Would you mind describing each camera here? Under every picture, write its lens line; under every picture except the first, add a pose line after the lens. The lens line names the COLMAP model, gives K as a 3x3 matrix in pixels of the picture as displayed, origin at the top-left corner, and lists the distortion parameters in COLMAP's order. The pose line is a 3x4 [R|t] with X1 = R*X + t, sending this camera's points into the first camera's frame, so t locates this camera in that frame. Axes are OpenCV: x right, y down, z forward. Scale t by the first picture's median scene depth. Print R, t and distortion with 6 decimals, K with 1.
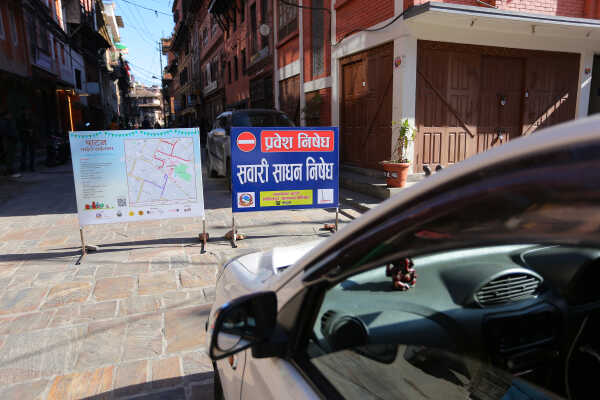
lens RADIAL K [[413.6, 0, 300.0], [0, 413.6, 200.0], [0, 0, 1]] dist [-0.030632, 0.003449]
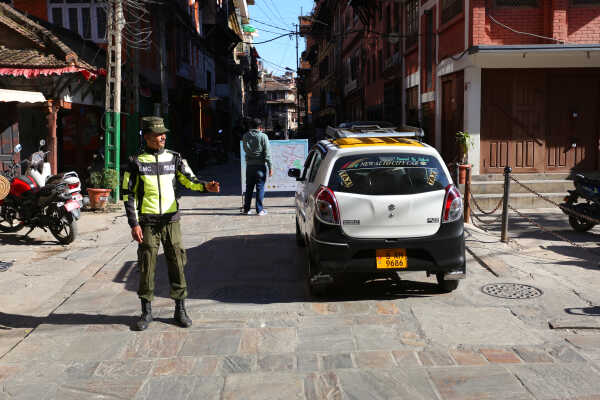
lens RADIAL K [[672.3, 0, 300.0], [0, 672.3, 200.0], [0, 0, 1]] dist [0.064378, -0.004362]
pose [[0.951067, 0.029632, -0.307560, 0.130690], [-0.051211, 0.996741, -0.062329, 0.055984], [0.304711, 0.075030, 0.949485, -0.364423]]
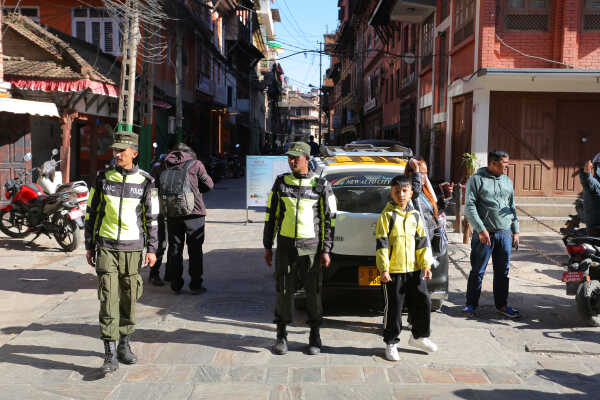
lens RADIAL K [[672.3, 0, 300.0], [0, 672.3, 200.0], [0, 0, 1]] dist [0.064378, -0.004362]
pose [[0.937996, 0.052279, -0.342682, 0.150632], [-0.085875, 0.992792, -0.083601, 0.055390], [0.335842, 0.107845, 0.935724, -0.364237]]
